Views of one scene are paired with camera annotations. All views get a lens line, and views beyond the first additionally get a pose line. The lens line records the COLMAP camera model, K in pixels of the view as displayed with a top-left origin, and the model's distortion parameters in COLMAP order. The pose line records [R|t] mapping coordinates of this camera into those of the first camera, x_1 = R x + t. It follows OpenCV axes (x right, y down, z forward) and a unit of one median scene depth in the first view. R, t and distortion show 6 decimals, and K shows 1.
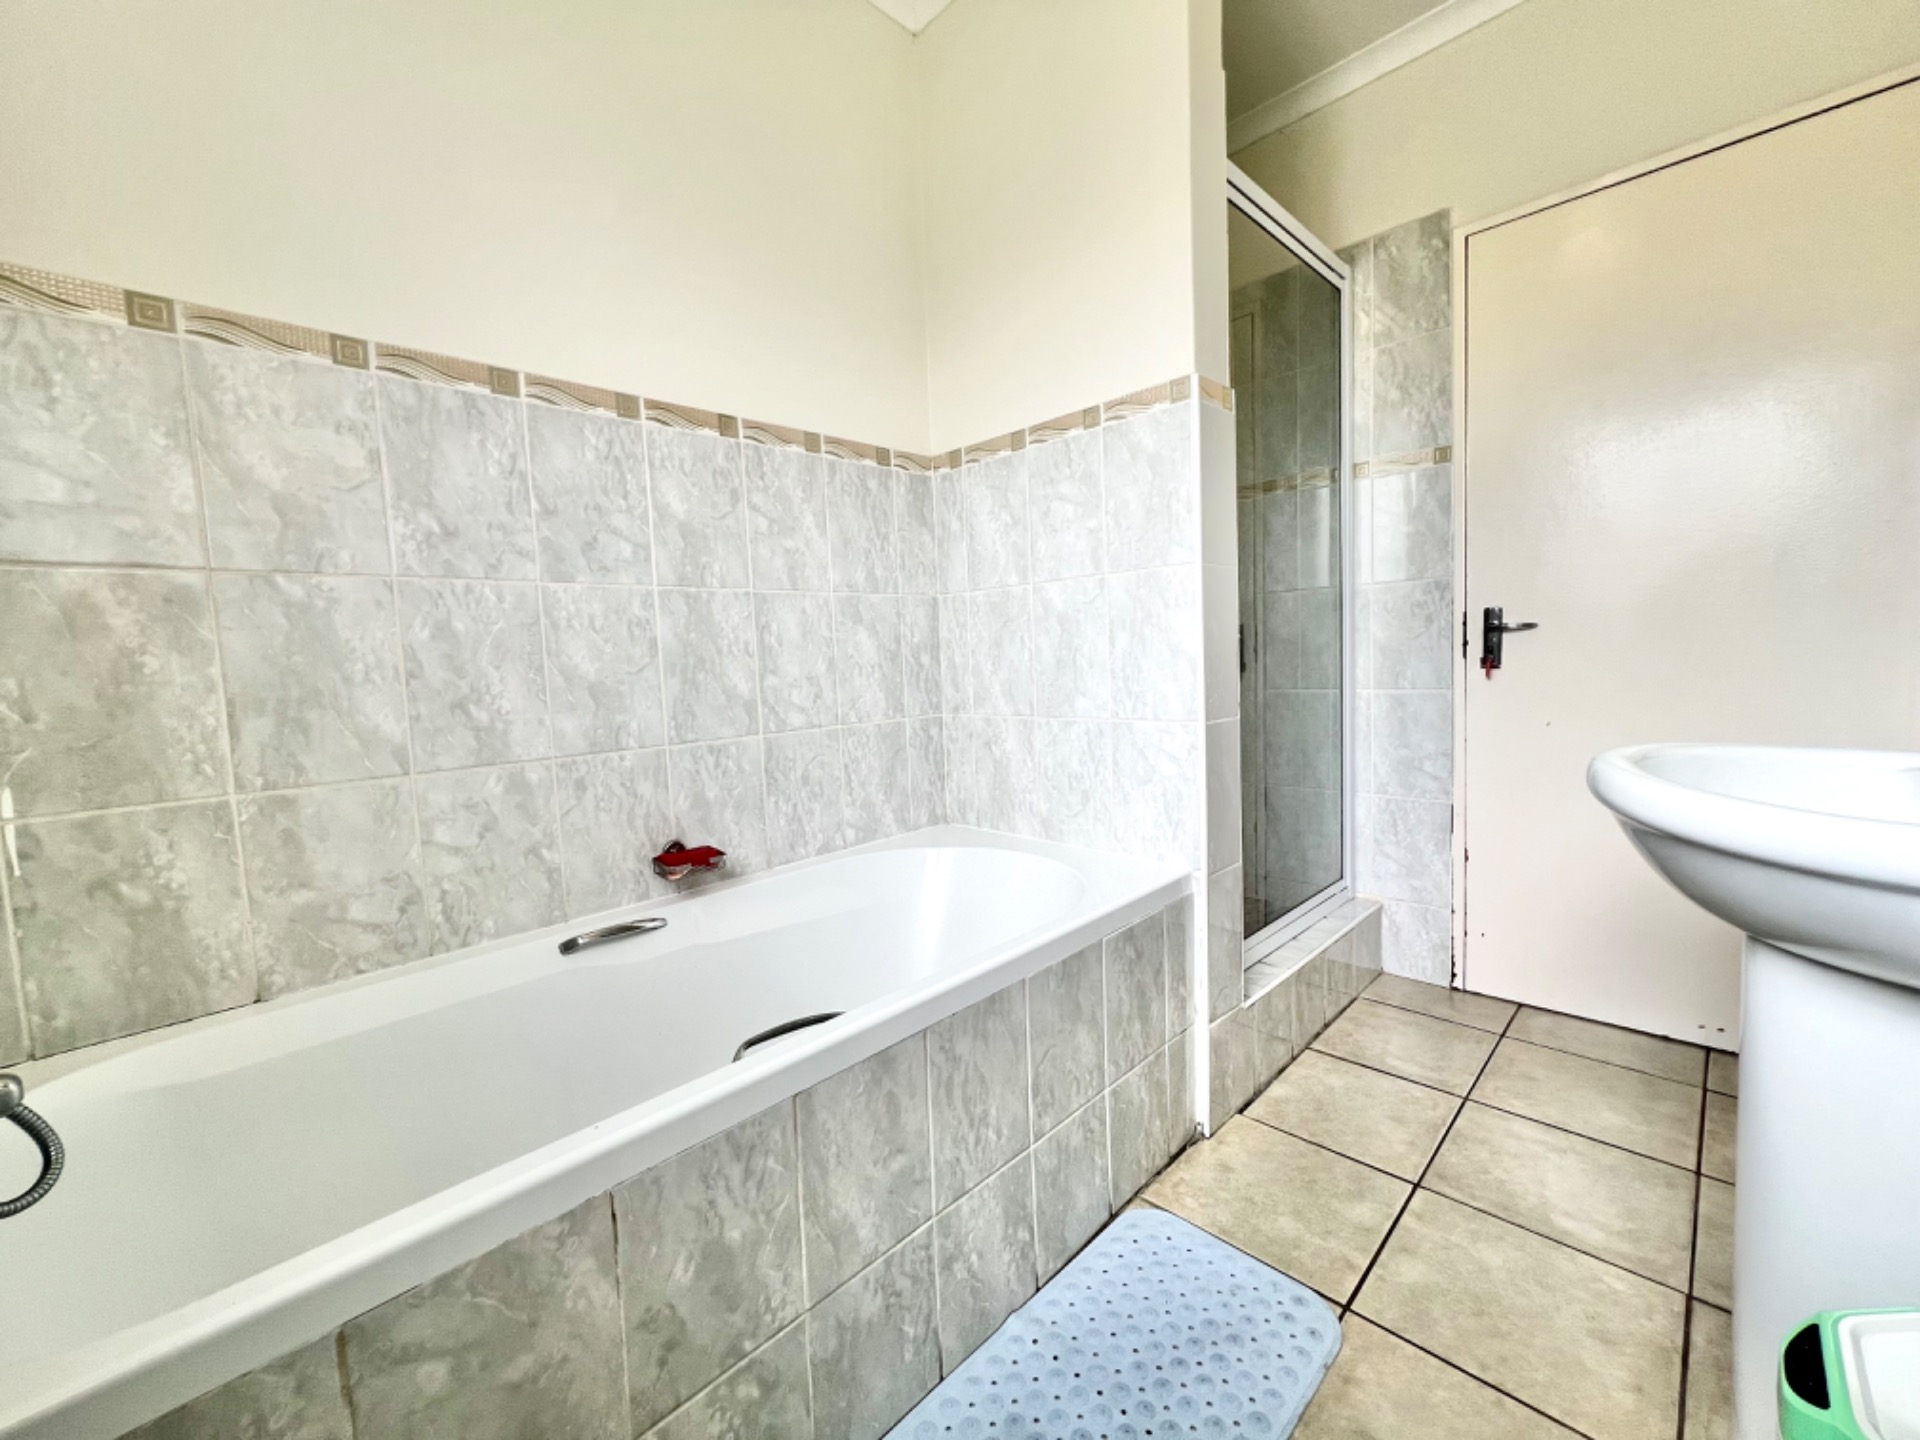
lens RADIAL K [[769.1, 0, 955.8], [0, 769.1, 713.3], [0, 0, 1]] dist [-0.003946, 0.001523]
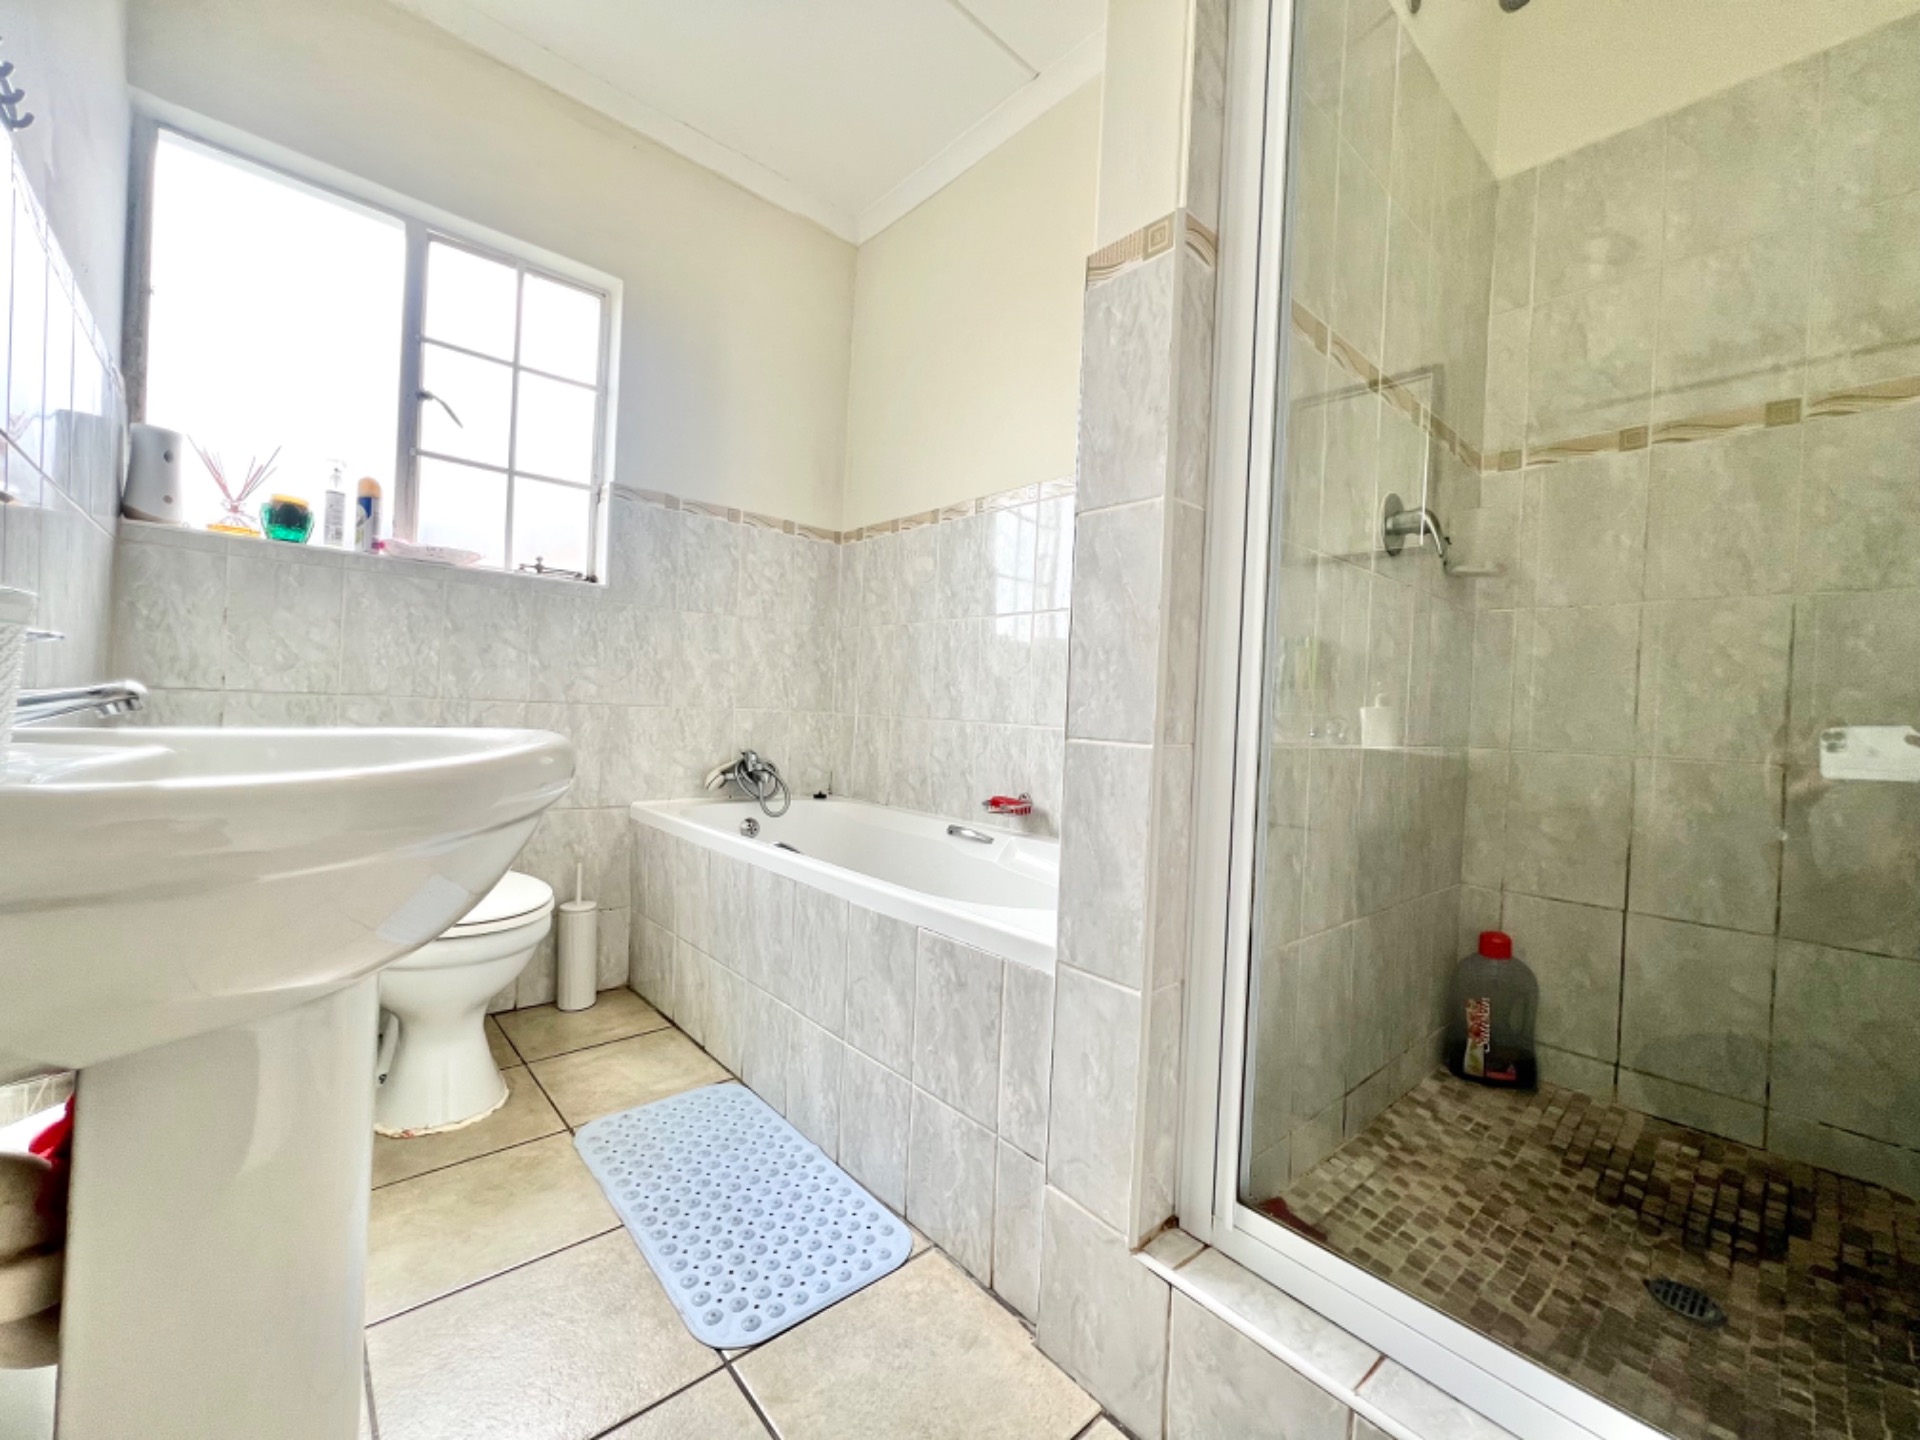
lens RADIAL K [[769.1, 0, 958.9], [0, 769.1, 714.9], [0, 0, 1]] dist [-0.003946, 0.001523]
pose [[-0.049603, 0.047263, -0.997650, 1.205227], [-0.115535, 0.991903, 0.052735, -0.041525], [0.992064, 0.117879, -0.043741, 1.090182]]
